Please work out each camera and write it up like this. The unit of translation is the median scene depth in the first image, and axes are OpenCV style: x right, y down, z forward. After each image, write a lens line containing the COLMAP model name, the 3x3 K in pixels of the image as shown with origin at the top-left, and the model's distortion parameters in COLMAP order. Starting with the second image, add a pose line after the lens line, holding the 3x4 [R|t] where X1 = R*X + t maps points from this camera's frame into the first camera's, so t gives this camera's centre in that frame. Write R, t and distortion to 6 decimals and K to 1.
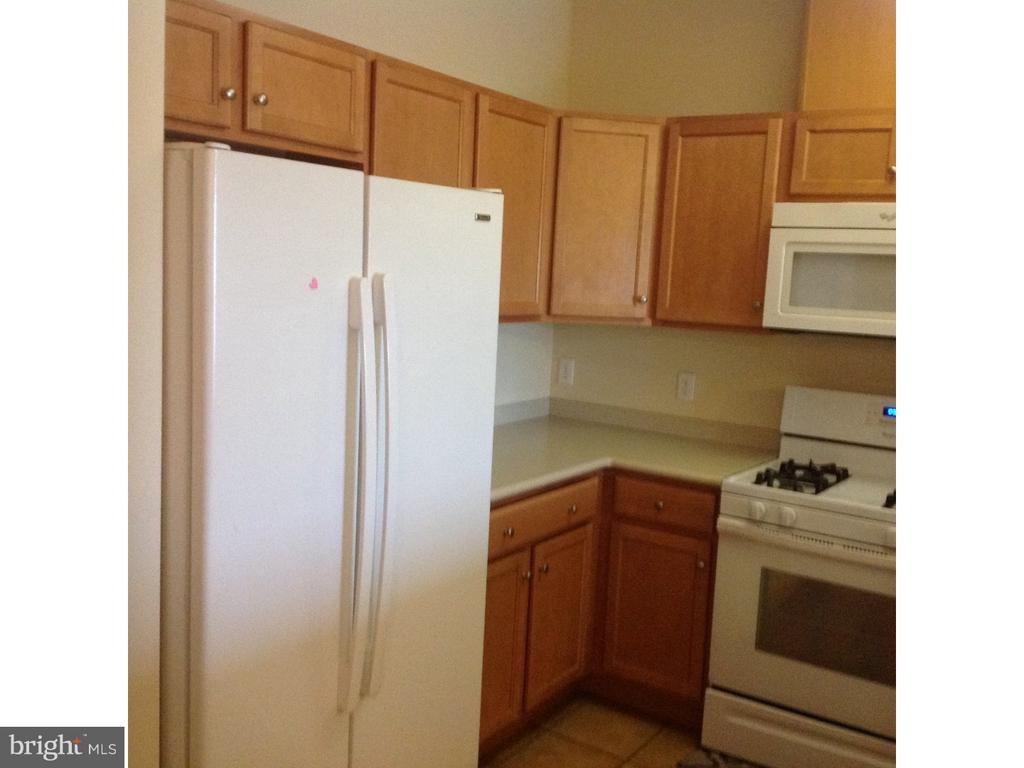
lens RADIAL K [[933.6, 0, 512.0], [0, 933.6, 384.0], [0, 0, 1]] dist [0.197336, -0.499562]
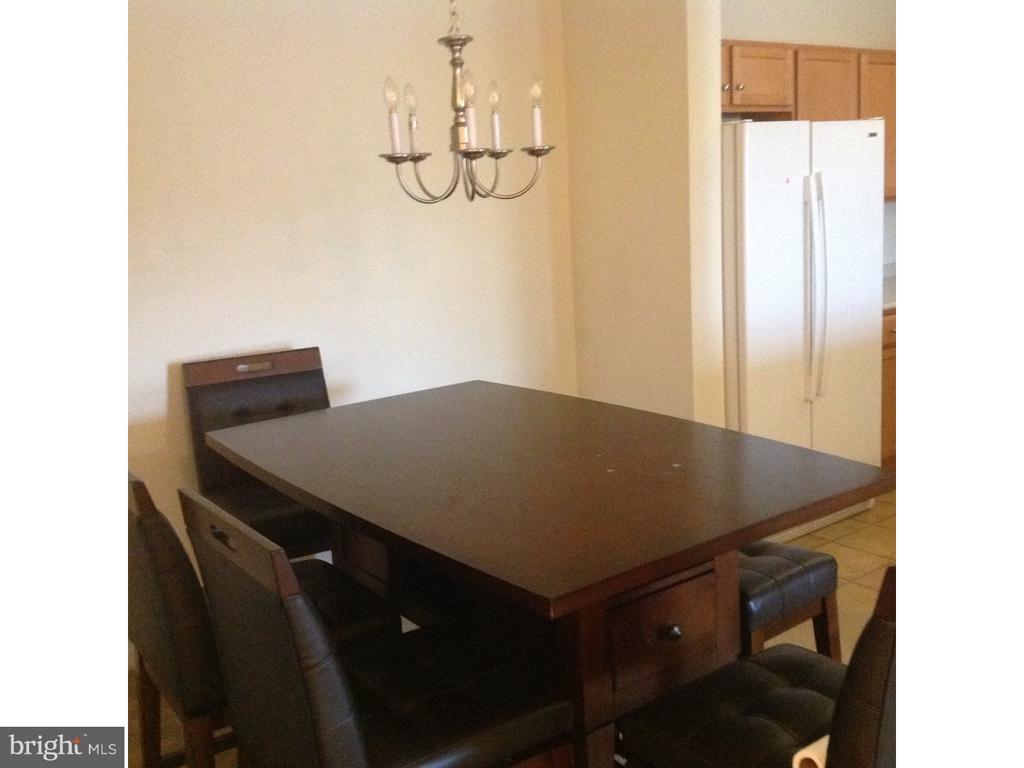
lens RADIAL K [[933.6, 0, 512.0], [0, 933.6, 384.0], [0, 0, 1]] dist [0.197336, -0.499562]
pose [[0.932244, -0.037753, -0.359854, -0.036471], [0.060809, 0.996743, 0.052963, 0.141986], [0.356683, -0.071256, 0.931504, -0.872757]]
